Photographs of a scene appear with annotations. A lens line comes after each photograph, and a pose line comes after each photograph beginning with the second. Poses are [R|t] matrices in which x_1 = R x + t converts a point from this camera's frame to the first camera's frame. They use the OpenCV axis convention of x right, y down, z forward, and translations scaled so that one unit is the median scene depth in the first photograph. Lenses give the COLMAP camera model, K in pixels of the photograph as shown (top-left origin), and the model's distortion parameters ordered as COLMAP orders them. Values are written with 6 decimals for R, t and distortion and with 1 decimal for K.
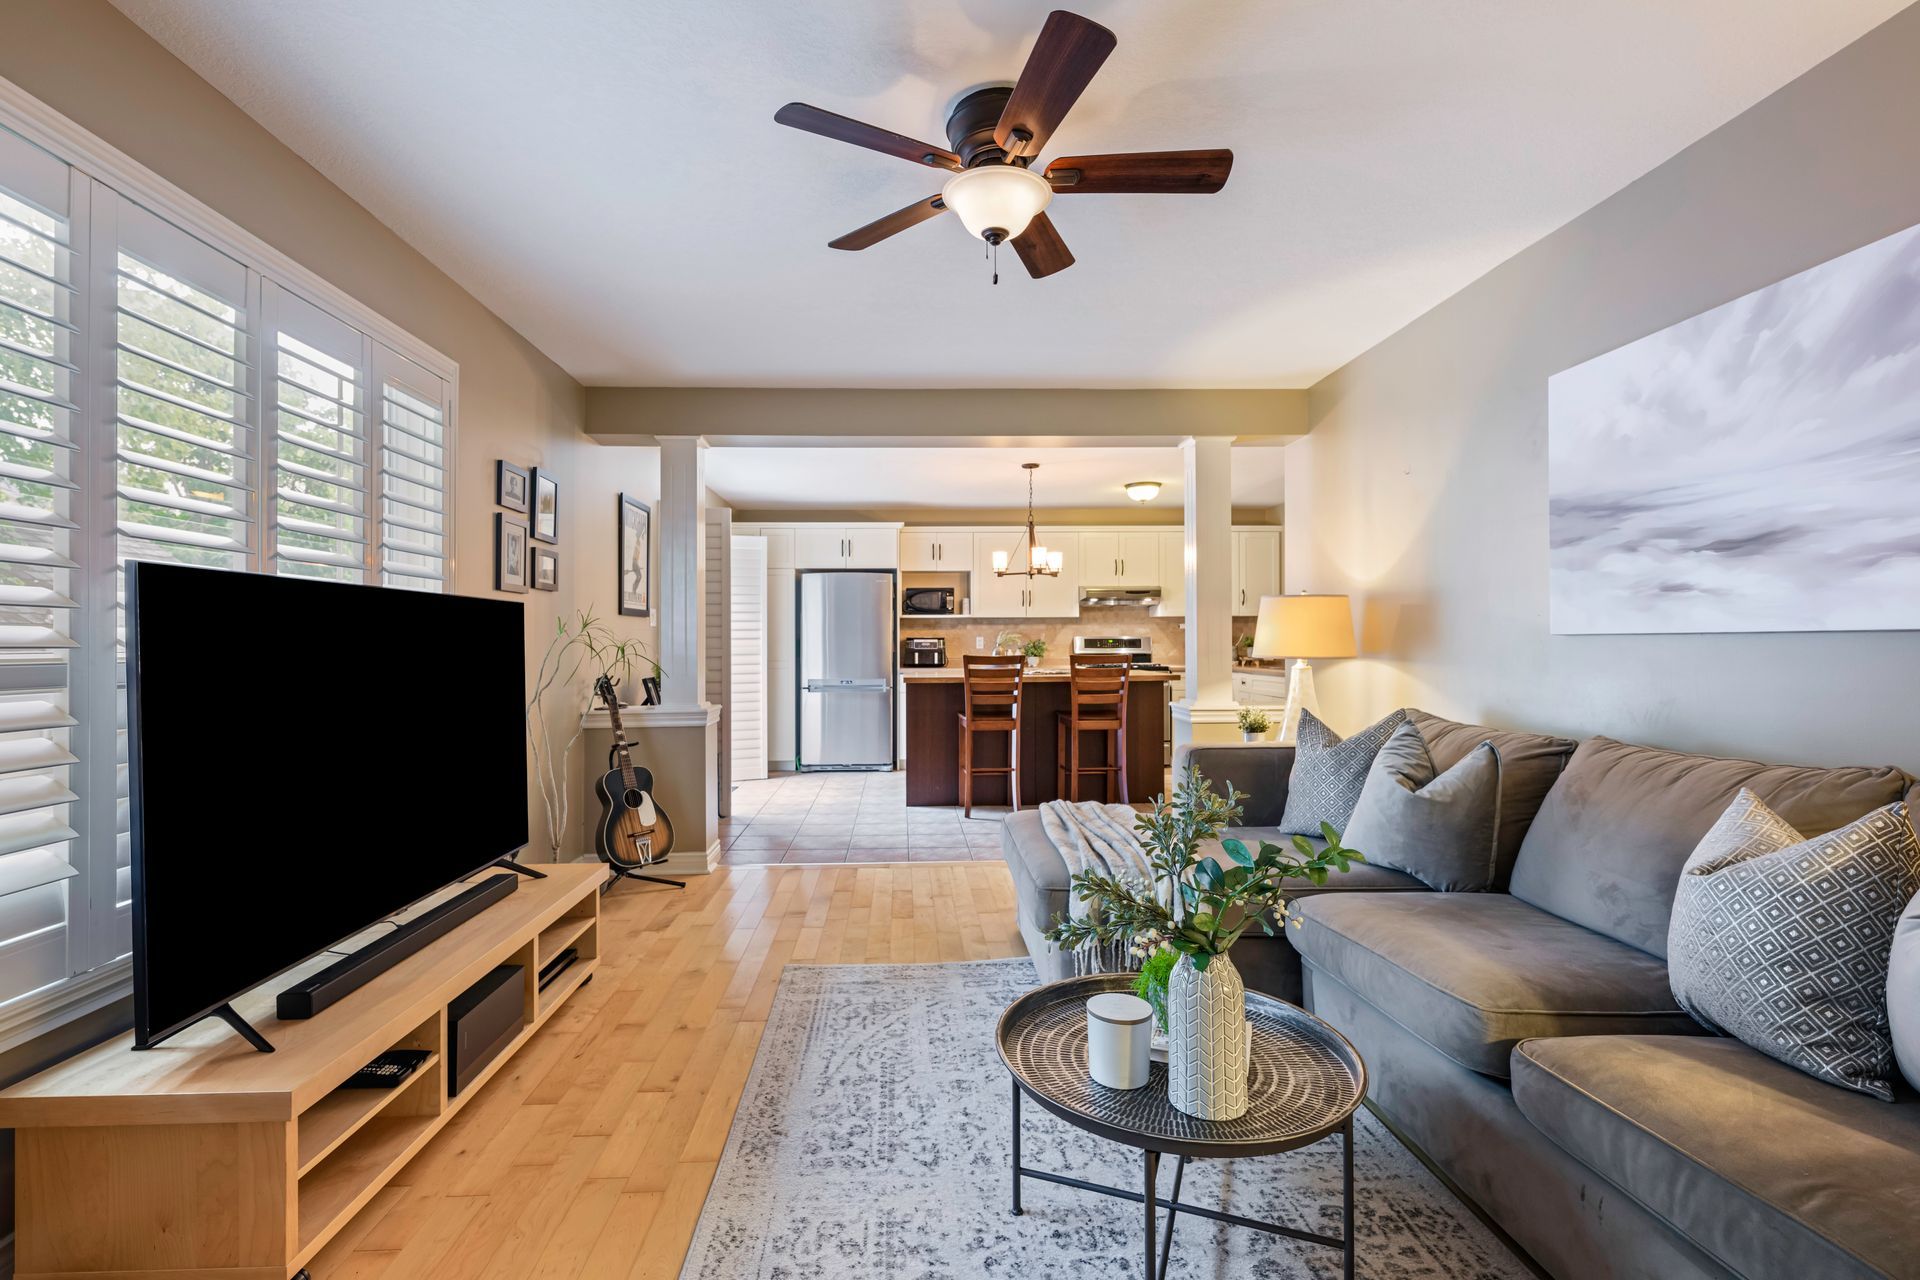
lens RADIAL K [[750.9, 0, 954.0], [0, 750.9, 639.1], [0, 0, 1]] dist [-0.001357, -0.000094]
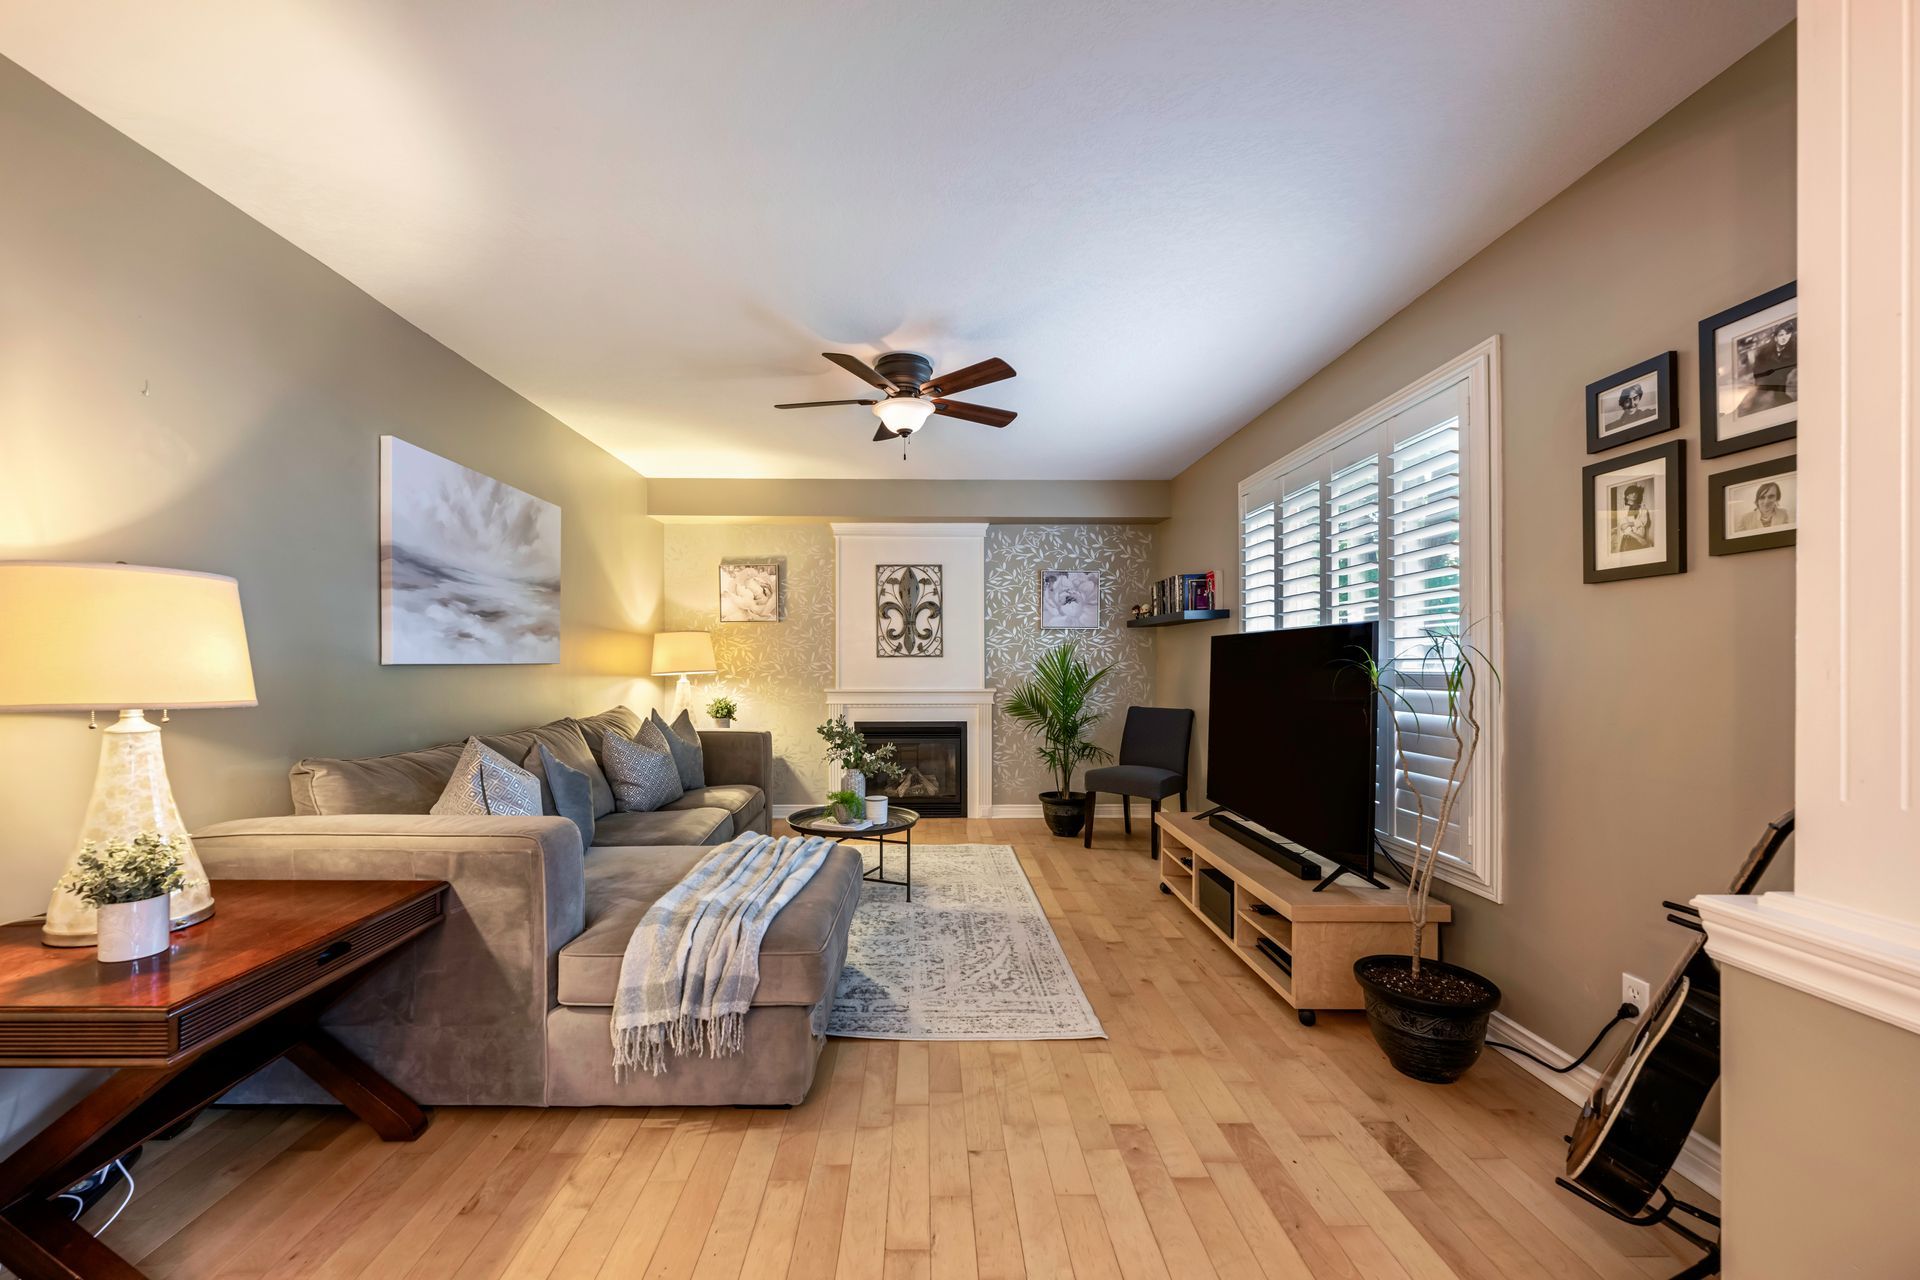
lens RADIAL K [[750.9, 0, 955.2], [0, 750.9, 659.0], [0, 0, 1]] dist [-0.001357, -0.000094]
pose [[-0.999663, 0.009973, 0.023981, -0.096833], [0.009675, 0.999875, -0.012489, 0.010784], [-0.024102, -0.012253, -0.999634, 2.486807]]
